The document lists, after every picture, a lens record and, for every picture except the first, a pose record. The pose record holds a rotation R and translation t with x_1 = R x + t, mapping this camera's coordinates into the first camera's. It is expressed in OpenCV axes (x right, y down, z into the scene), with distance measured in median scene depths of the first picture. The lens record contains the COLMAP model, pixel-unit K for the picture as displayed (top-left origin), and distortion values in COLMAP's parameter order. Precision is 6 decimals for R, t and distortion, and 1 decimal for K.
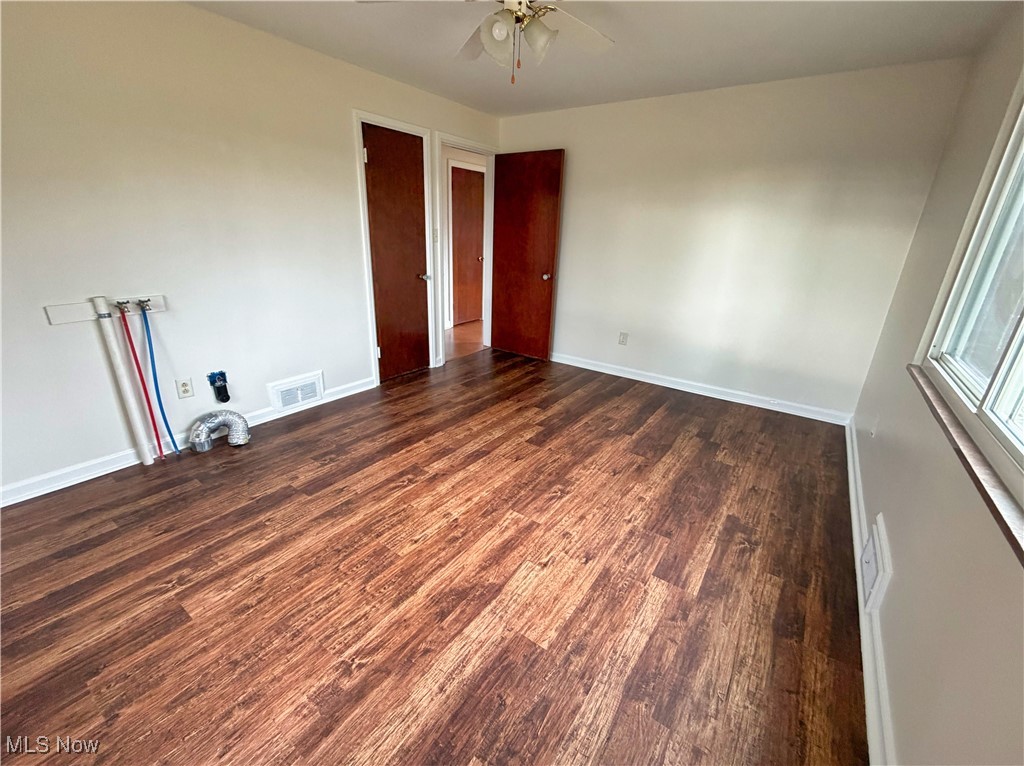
lens RADIAL K [[406.1, 0, 512.0], [0, 406.1, 383.0], [0, 0, 1]] dist [0.000455, -0.000680]
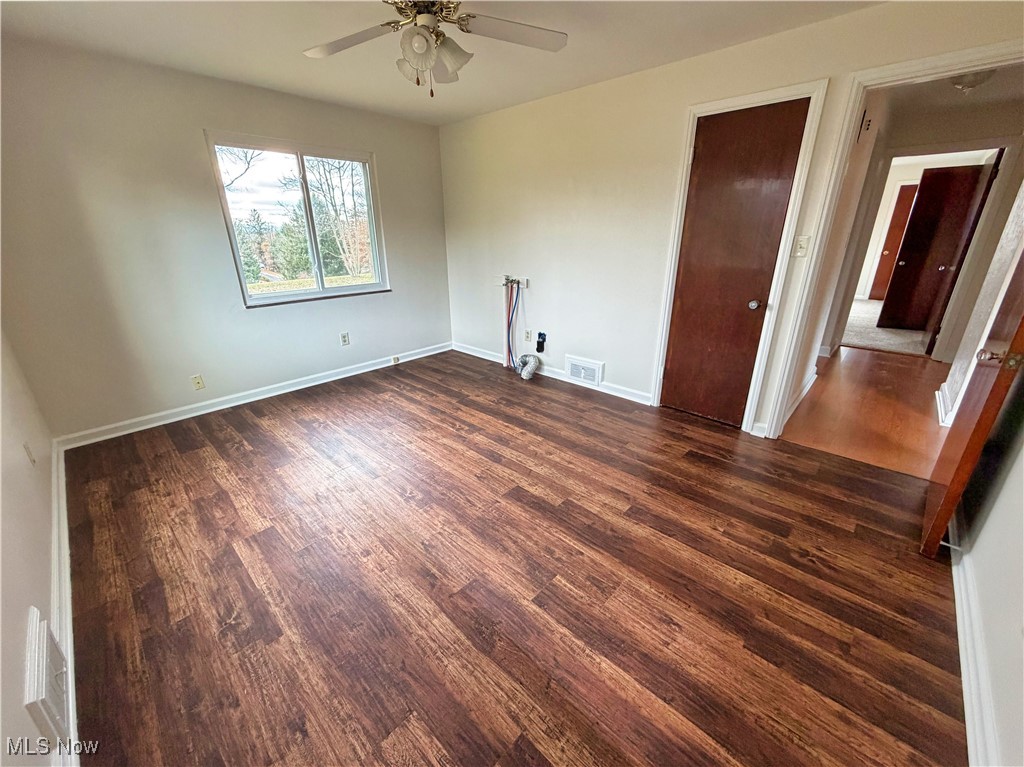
lens RADIAL K [[406.1, 0, 512.0], [0, 406.1, 383.5], [0, 0, 1]] dist [0.000455, -0.000680]
pose [[-0.116465, 0.315229, -0.941842, 0.895002], [-0.350487, 0.874243, 0.335944, -0.375081], [0.929298, 0.369229, 0.008665, 1.068020]]
